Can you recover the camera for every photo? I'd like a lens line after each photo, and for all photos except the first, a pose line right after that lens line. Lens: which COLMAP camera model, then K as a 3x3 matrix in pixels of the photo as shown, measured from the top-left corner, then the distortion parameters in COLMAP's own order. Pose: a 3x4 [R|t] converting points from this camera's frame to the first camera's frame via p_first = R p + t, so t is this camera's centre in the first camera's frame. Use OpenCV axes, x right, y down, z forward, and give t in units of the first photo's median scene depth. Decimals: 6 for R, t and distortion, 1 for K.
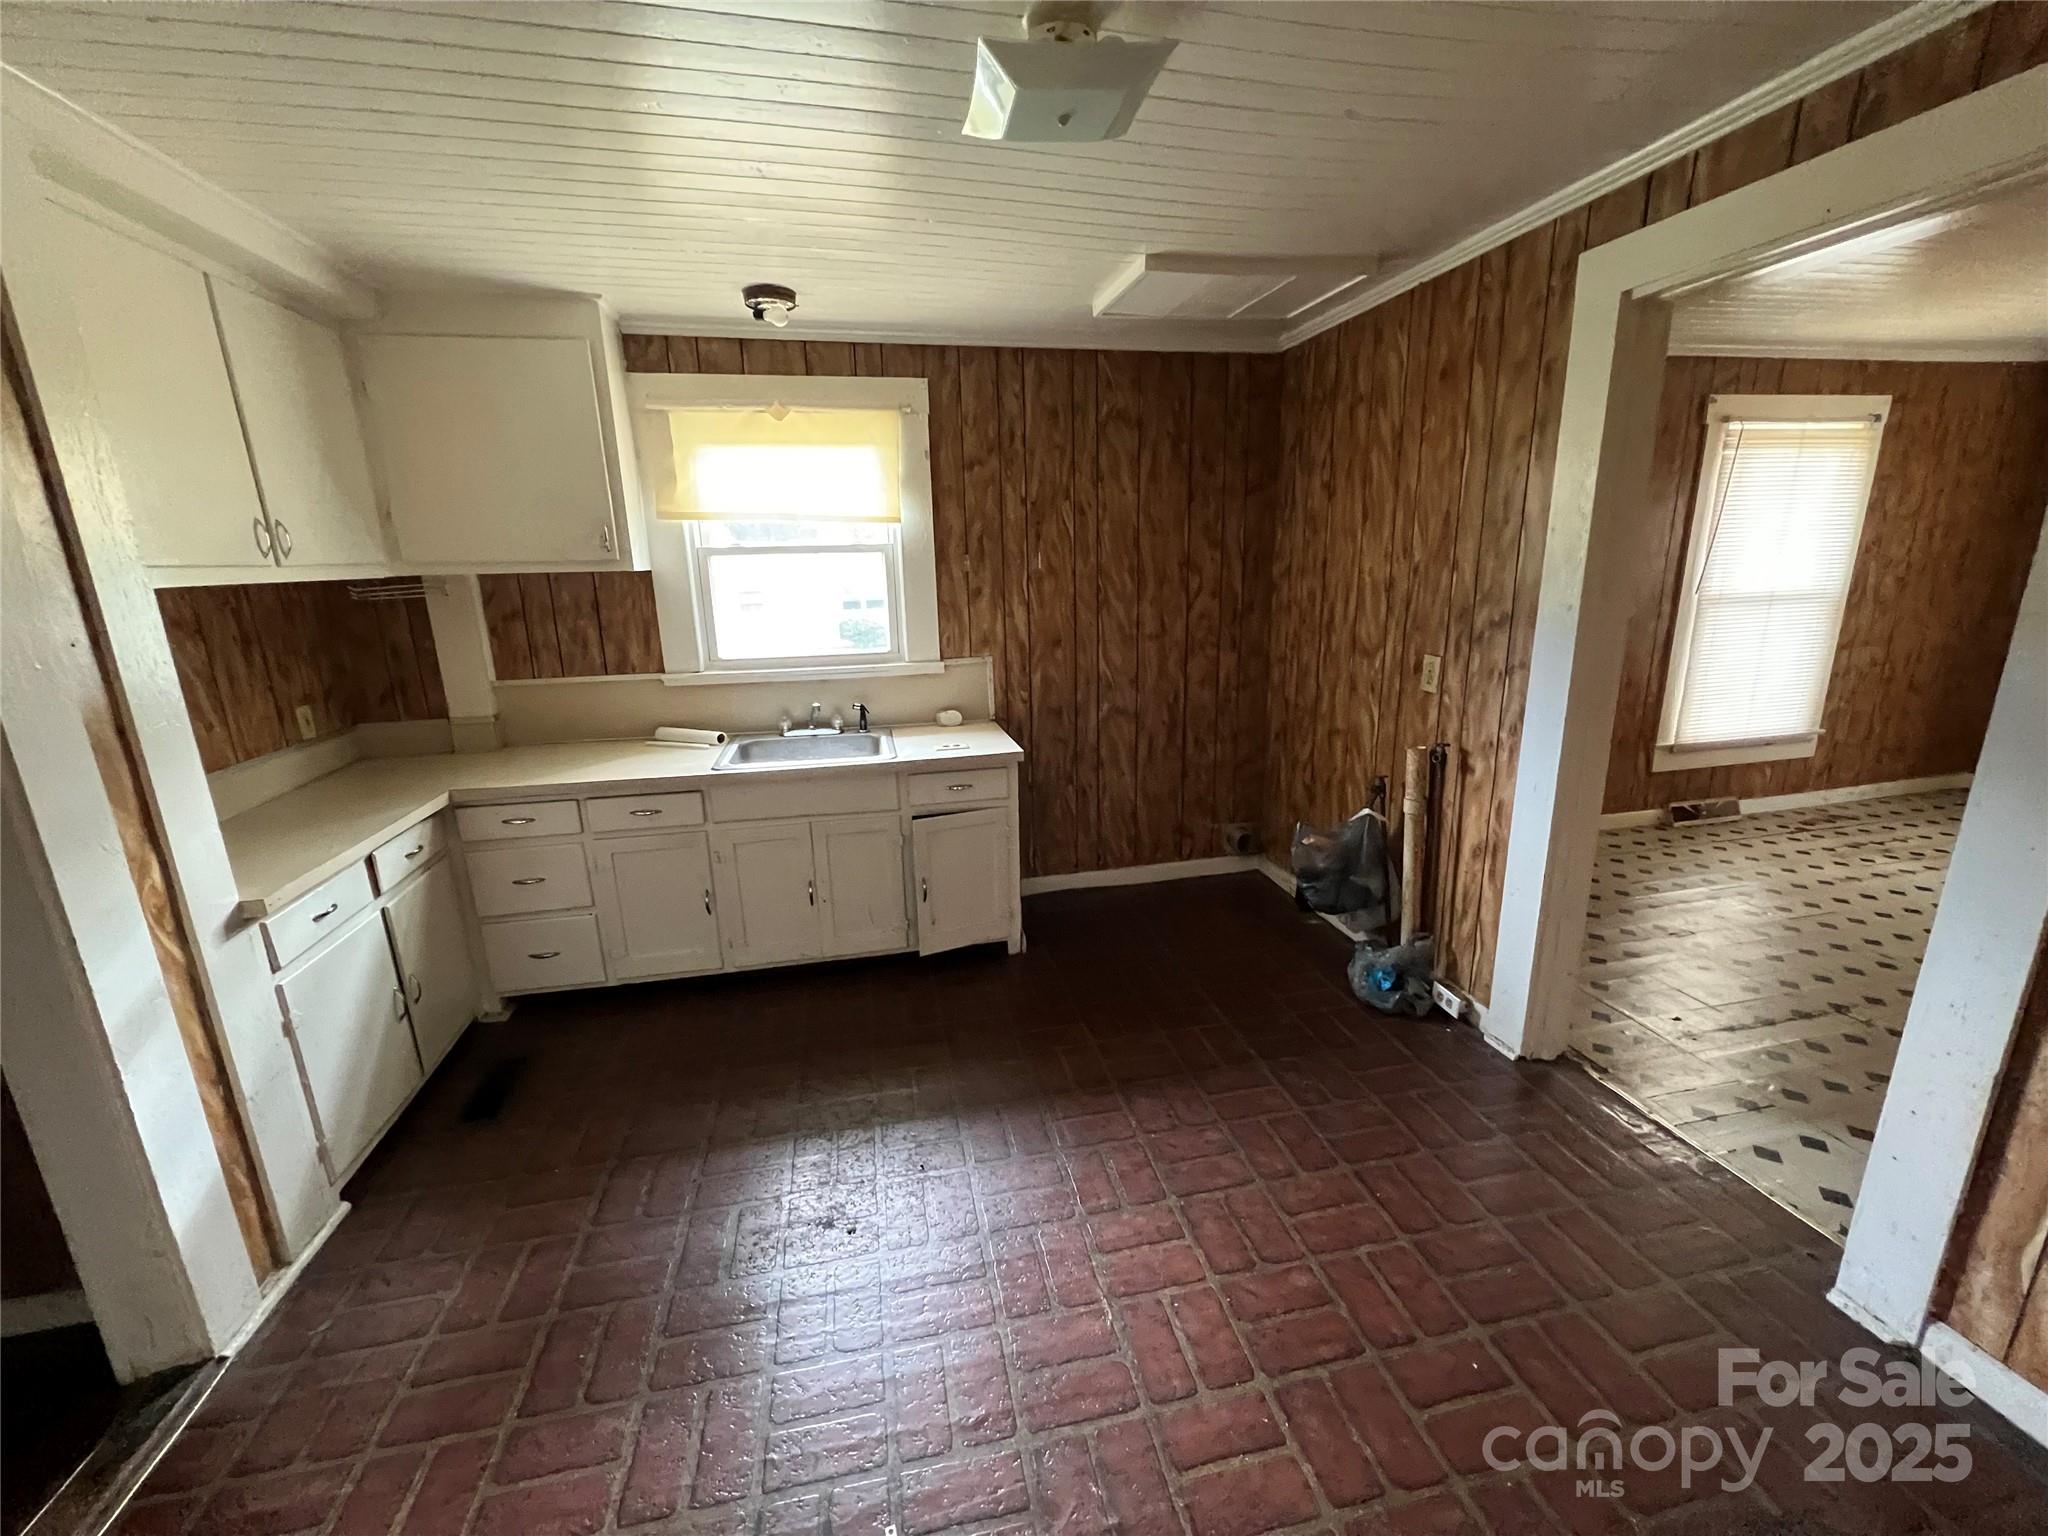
lens RADIAL K [[821.8, 0, 1024.0], [0, 821.8, 768.0], [0, 0, 1]] dist [0.000259, -0.000550]
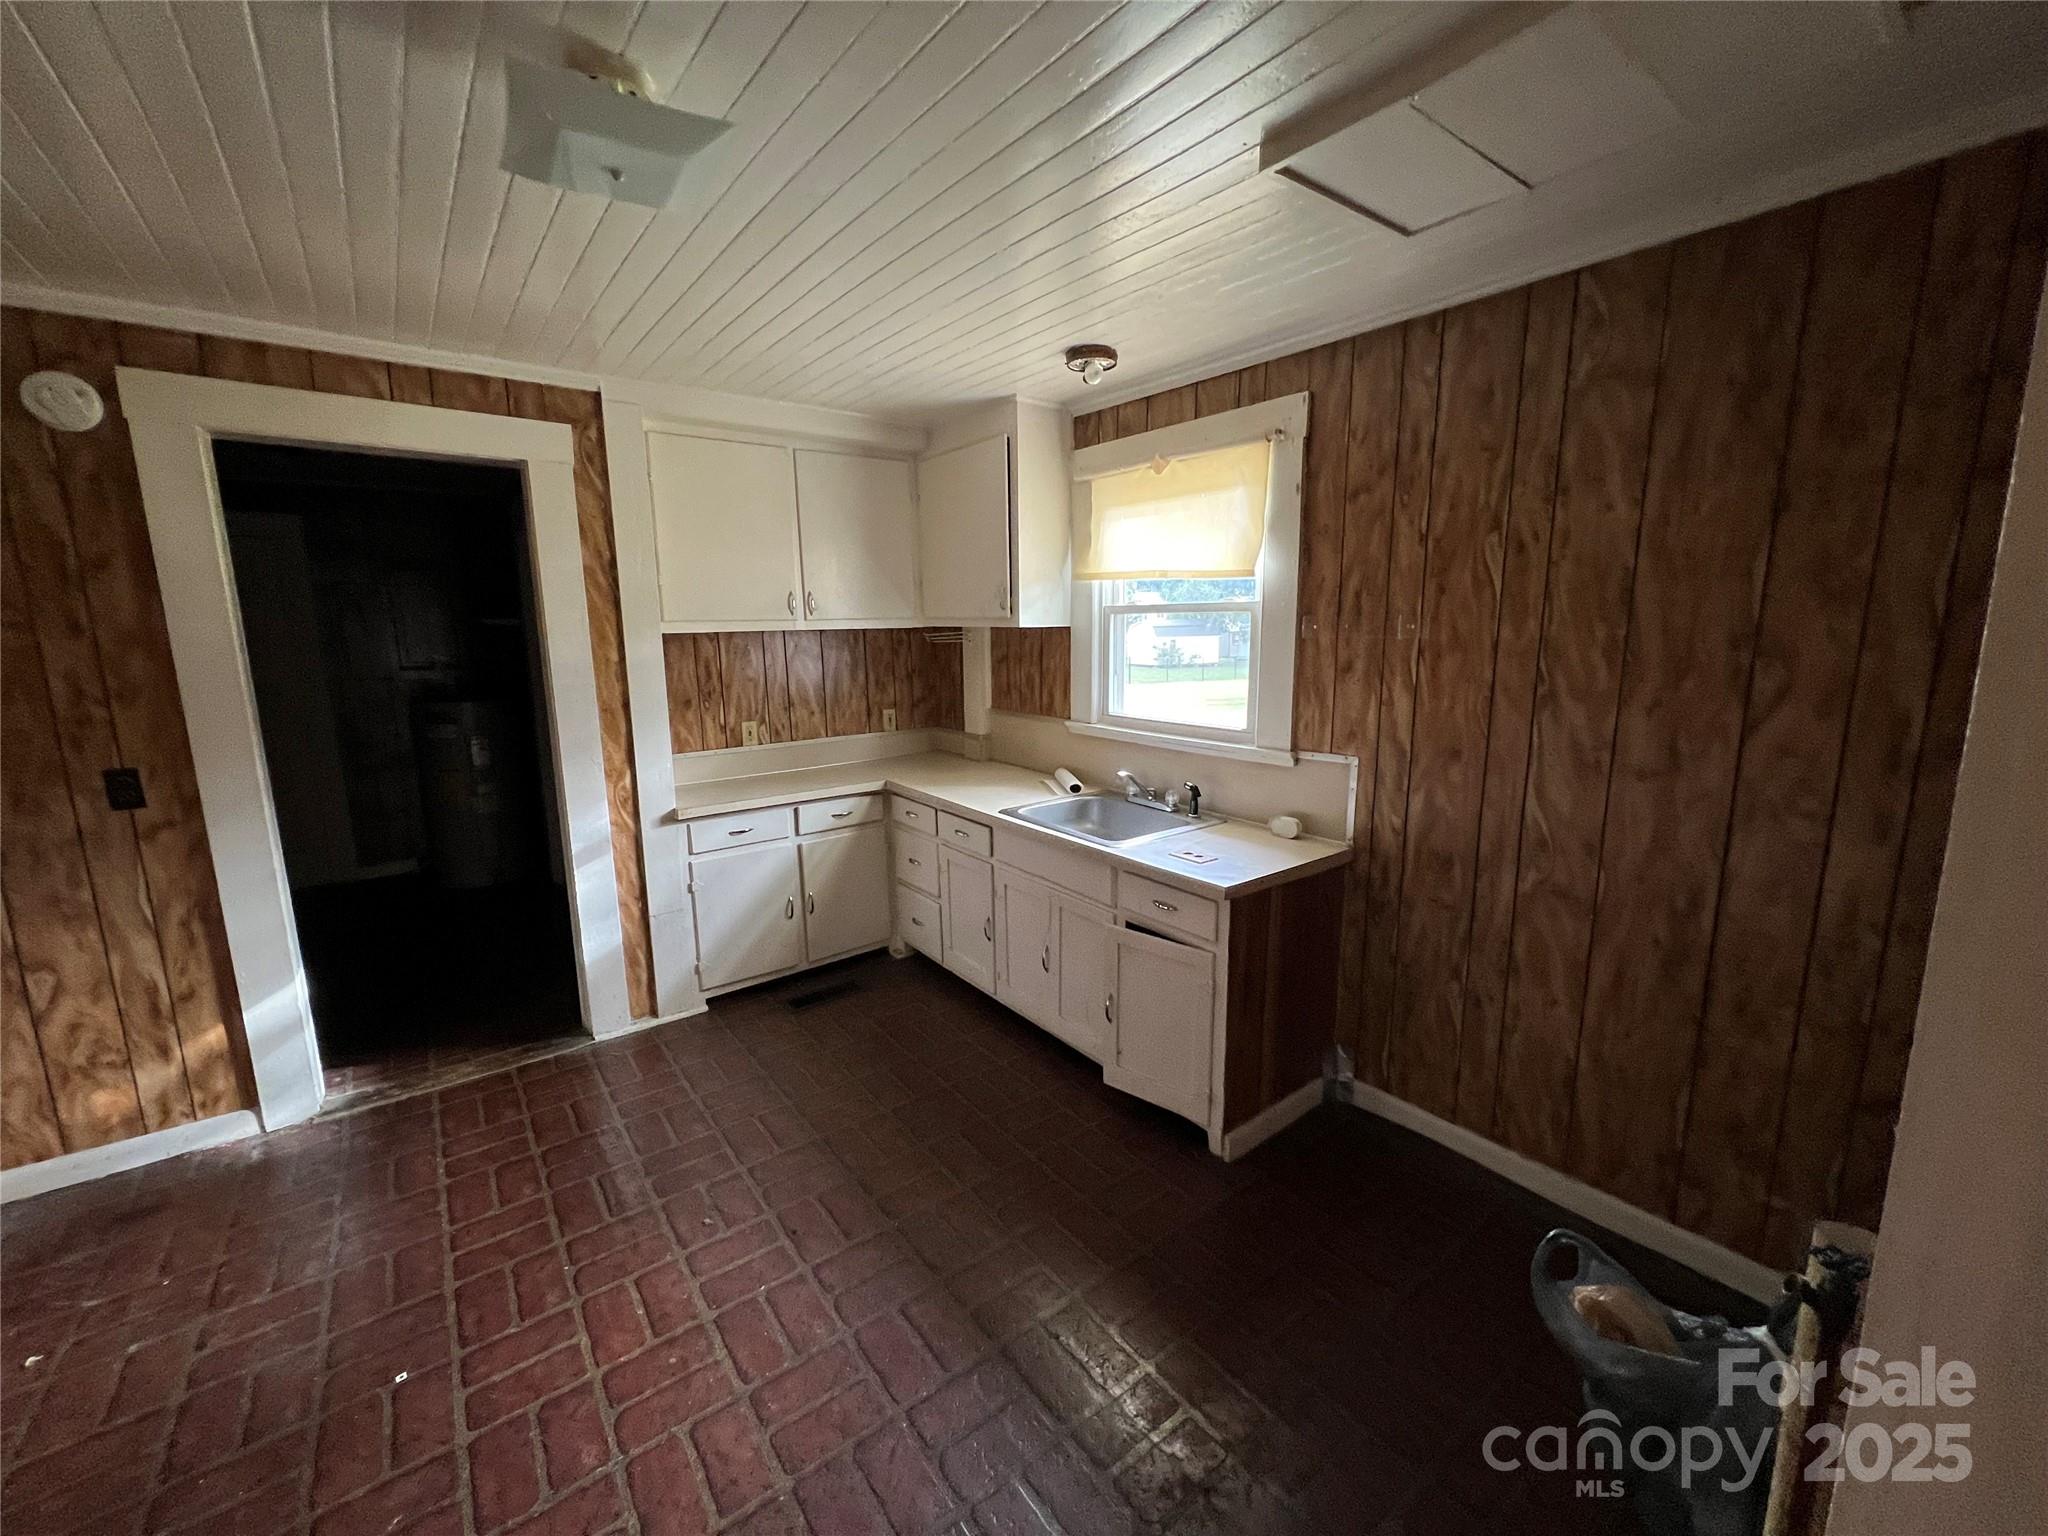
lens RADIAL K [[821.8, 0, 1024.0], [0, 821.8, 768.0], [0, 0, 1]] dist [0.000259, -0.000550]
pose [[0.426511, 0.179841, -0.886423, 0.488315], [-0.223749, 0.970552, 0.089250, -0.131386], [0.876370, 0.160270, 0.454190, 0.445906]]
